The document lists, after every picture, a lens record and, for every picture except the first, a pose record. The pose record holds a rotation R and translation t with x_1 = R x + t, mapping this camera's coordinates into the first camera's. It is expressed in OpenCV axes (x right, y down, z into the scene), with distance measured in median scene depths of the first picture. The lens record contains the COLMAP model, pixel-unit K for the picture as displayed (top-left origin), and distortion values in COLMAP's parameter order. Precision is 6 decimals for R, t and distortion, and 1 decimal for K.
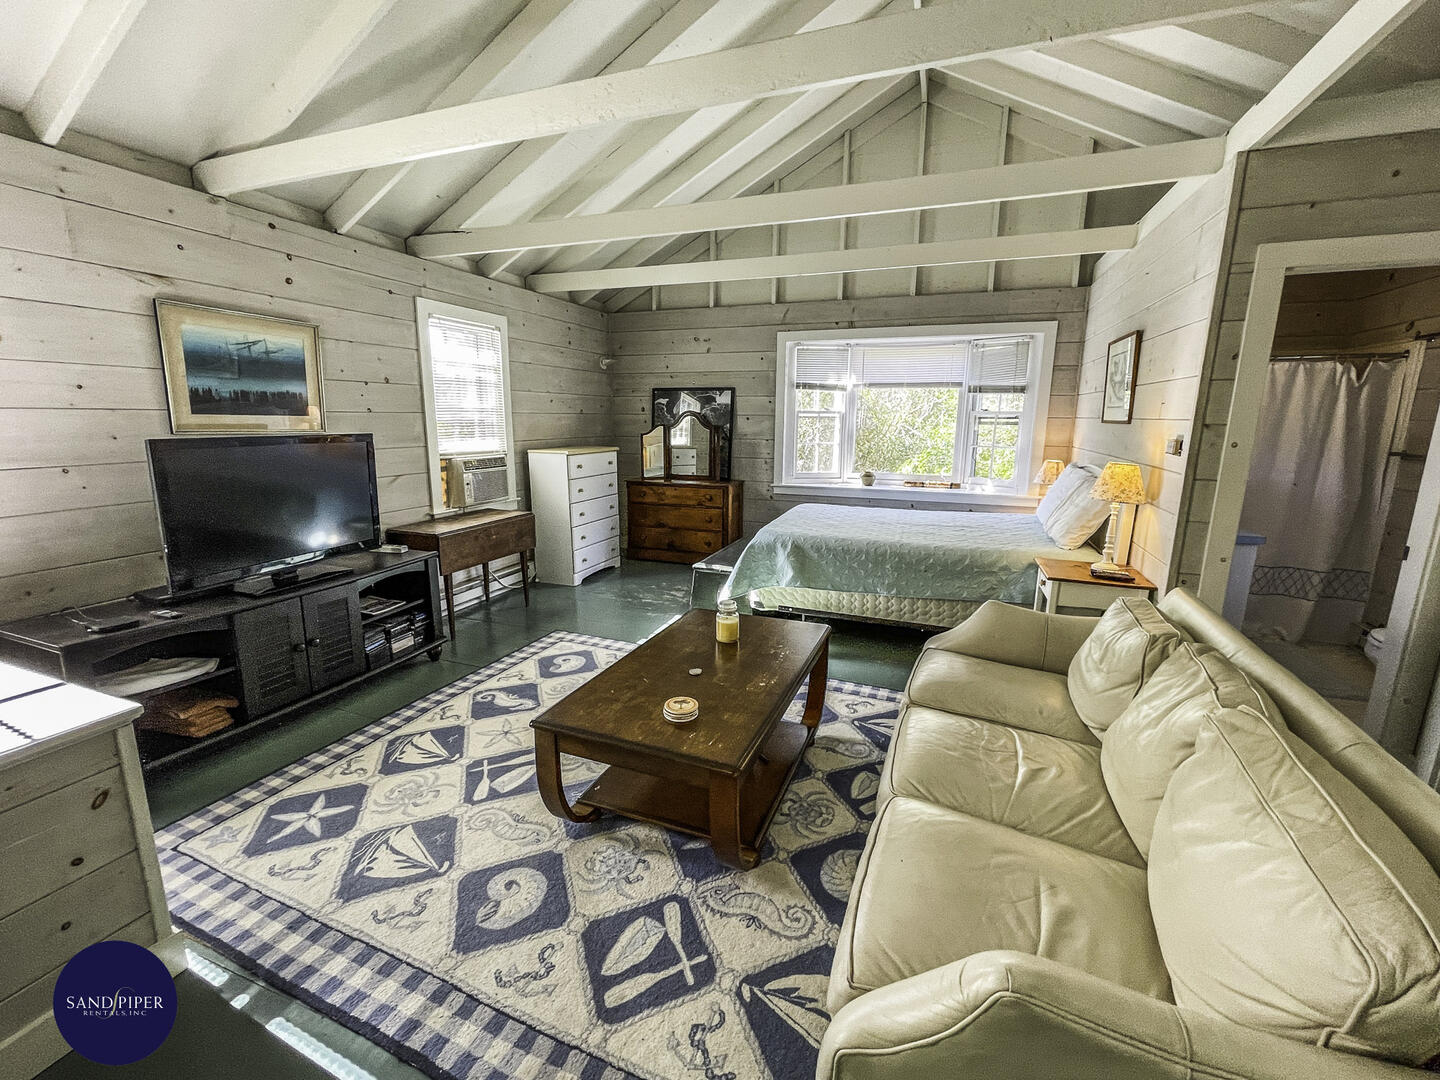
lens RADIAL K [[609.8, 0, 720.0], [0, 609.8, 540.0], [0, 0, 1]] dist [0.001159, 0.000375]
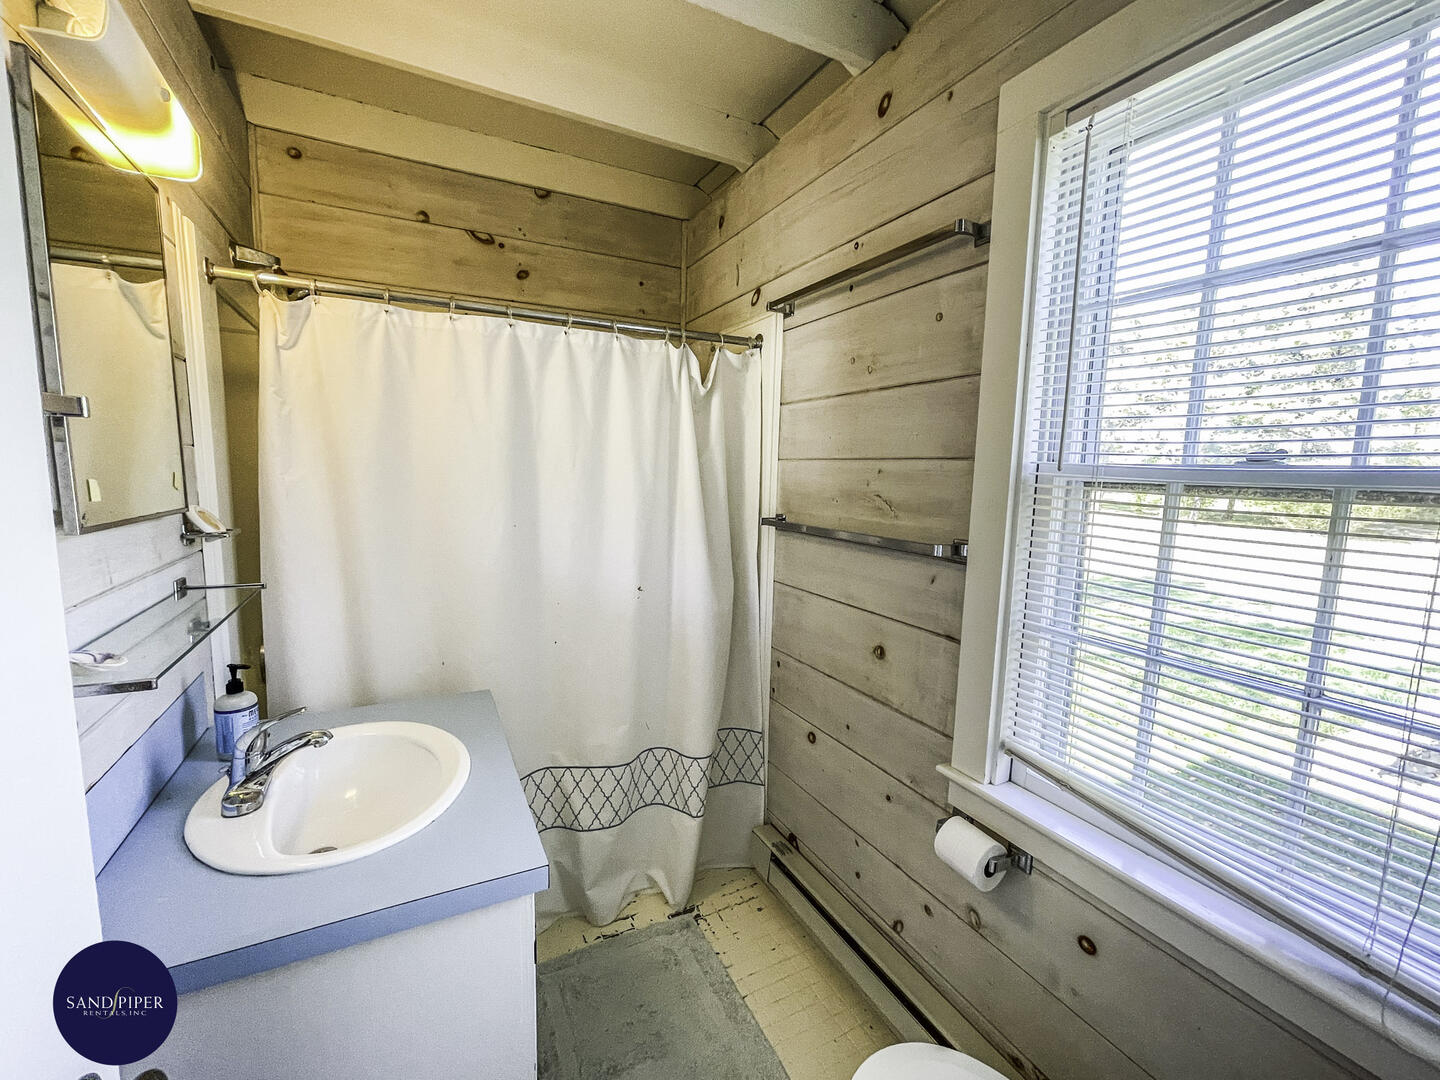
lens RADIAL K [[592.1, 0, 720.0], [0, 592.1, 540.0], [0, 0, 1]] dist [0.000948, 0.000186]
pose [[0.684683, -0.080790, 0.724350, 0.501071], [0.127656, 0.991768, -0.010049, -0.090700], [-0.717575, 0.099348, 0.689359, 0.484562]]
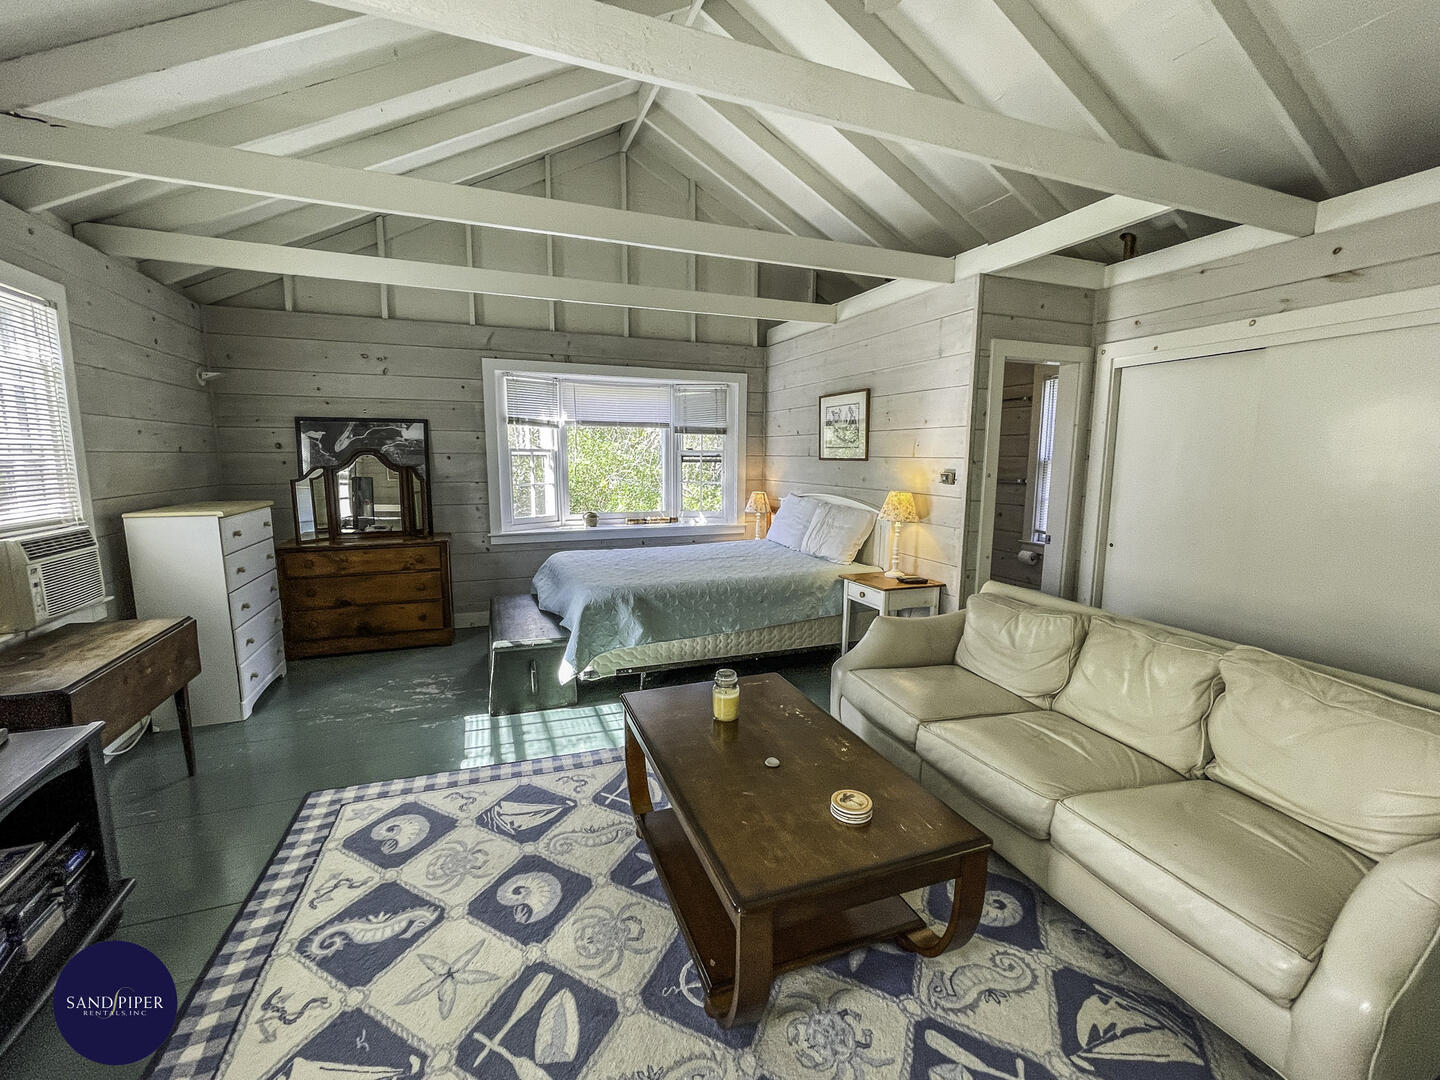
lens RADIAL K [[609.8, 0, 720.0], [0, 609.8, 540.0], [0, 0, 1]] dist [0.001159, 0.000375]
pose [[0.738514, -0.096686, 0.667270, -0.286570], [0.135186, 0.990802, -0.006055, -0.040844], [-0.660547, 0.094677, 0.744792, 0.182240]]
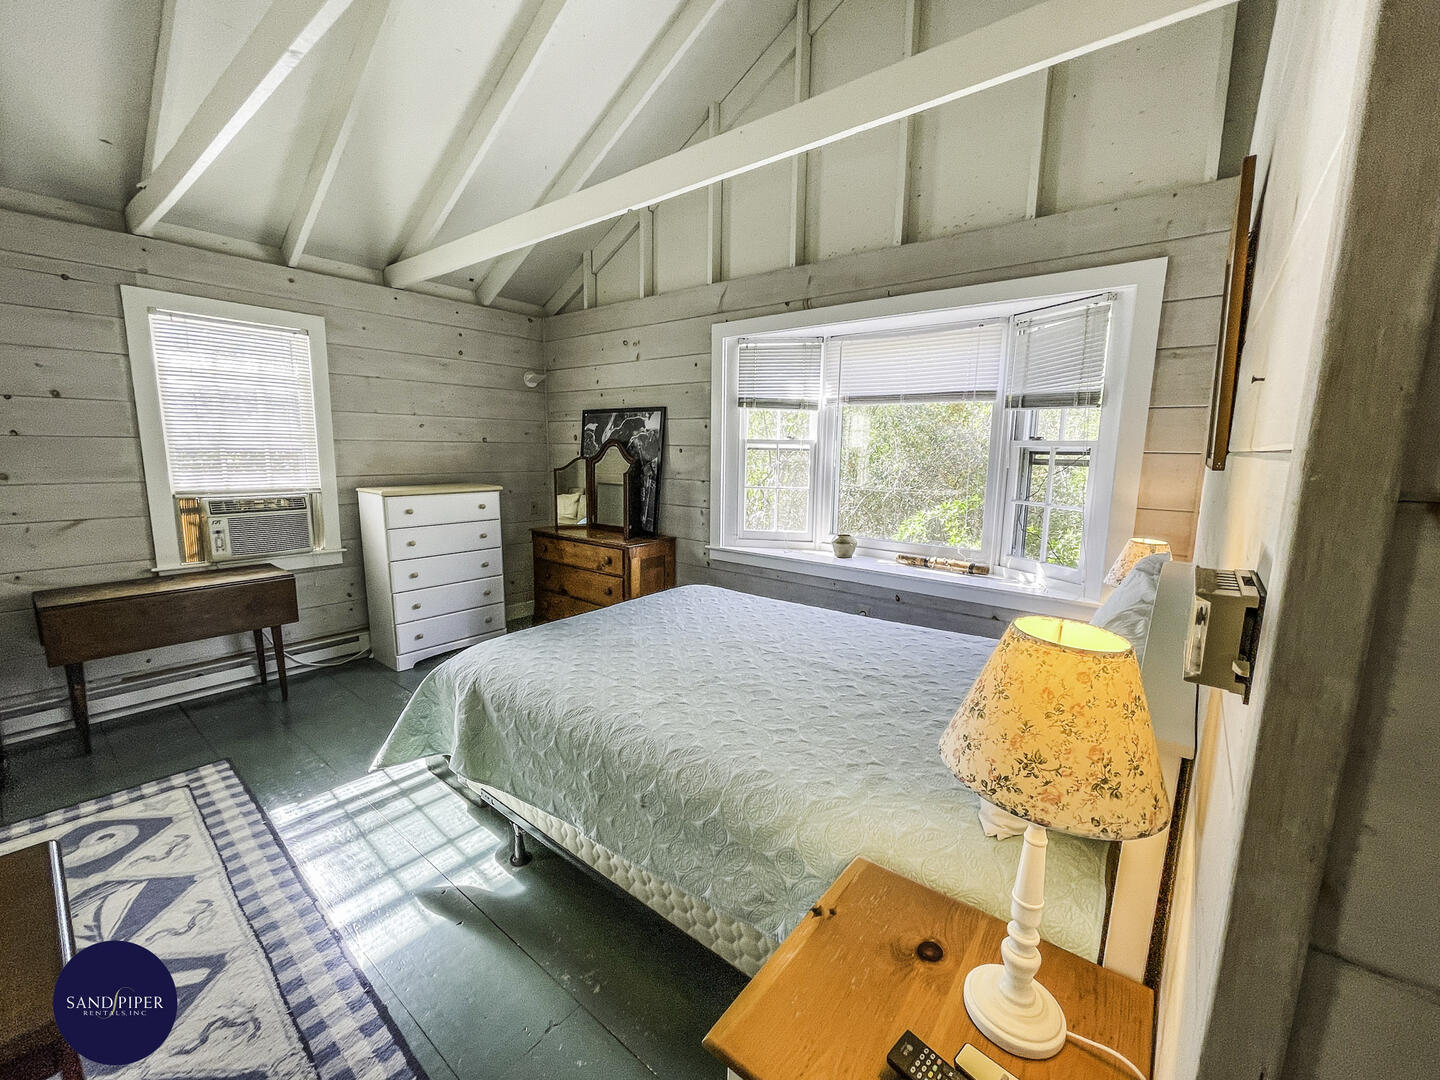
lens RADIAL K [[592.1, 0, 720.0], [0, 592.1, 540.0], [0, 0, 1]] dist [0.000948, 0.000186]
pose [[0.949912, 0.055172, -0.307608, 0.356723], [-0.070171, 0.996815, -0.037905, -0.086161], [0.304537, 0.057592, 0.950758, 0.434329]]
